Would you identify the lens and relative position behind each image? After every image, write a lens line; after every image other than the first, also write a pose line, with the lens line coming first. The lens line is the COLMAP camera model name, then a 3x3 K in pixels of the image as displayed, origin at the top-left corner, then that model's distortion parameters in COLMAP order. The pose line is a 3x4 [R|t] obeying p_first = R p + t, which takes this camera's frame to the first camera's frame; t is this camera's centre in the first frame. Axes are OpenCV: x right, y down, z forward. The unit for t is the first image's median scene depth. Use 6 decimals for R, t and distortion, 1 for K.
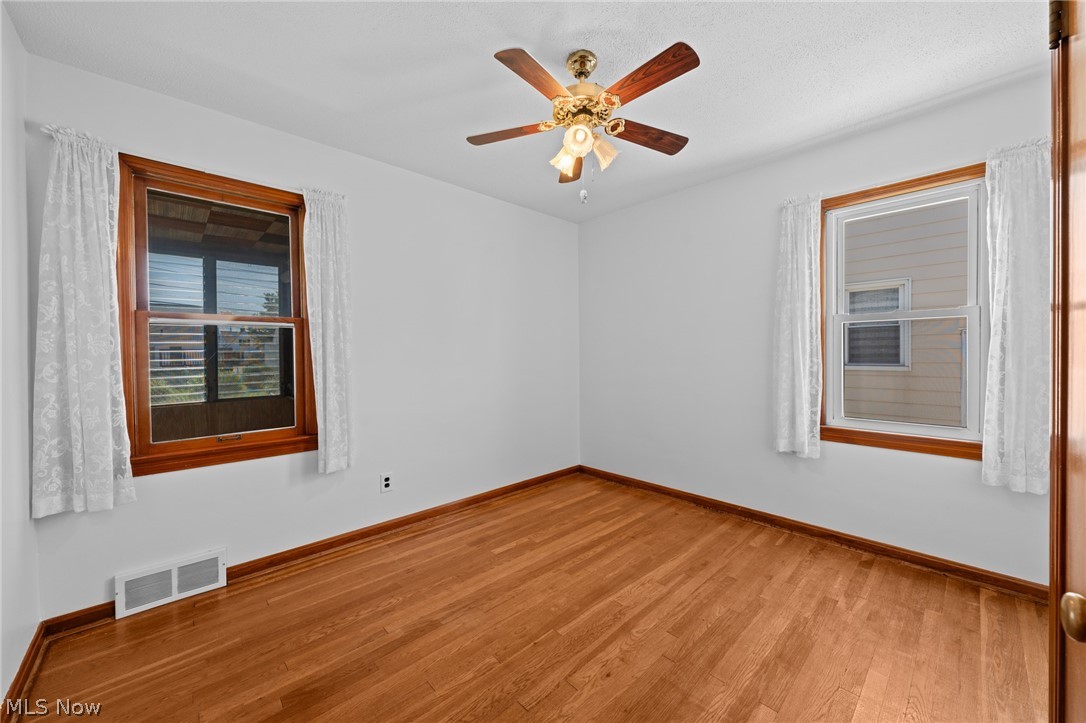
lens RADIAL K [[410.6, 0, 543.2], [0, 410.6, 360.4], [0, 0, 1]] dist [-0.001104, -0.000032]
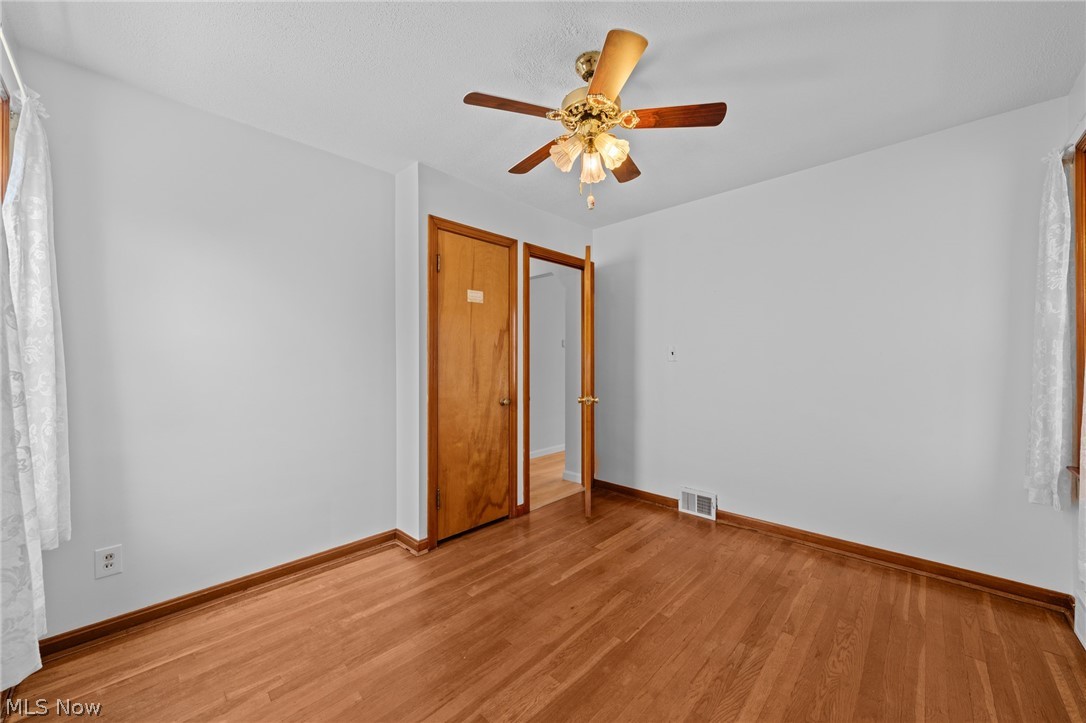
lens RADIAL K [[400.8, 0, 540.6], [0, 400.8, 362.7], [0, 0, 1]] dist [-0.001558, -0.000072]
pose [[-0.999039, 0.010076, -0.042652, 0.257747], [0.008994, 0.999635, 0.025478, -0.042845], [0.042893, 0.025070, -0.998765, 1.894705]]
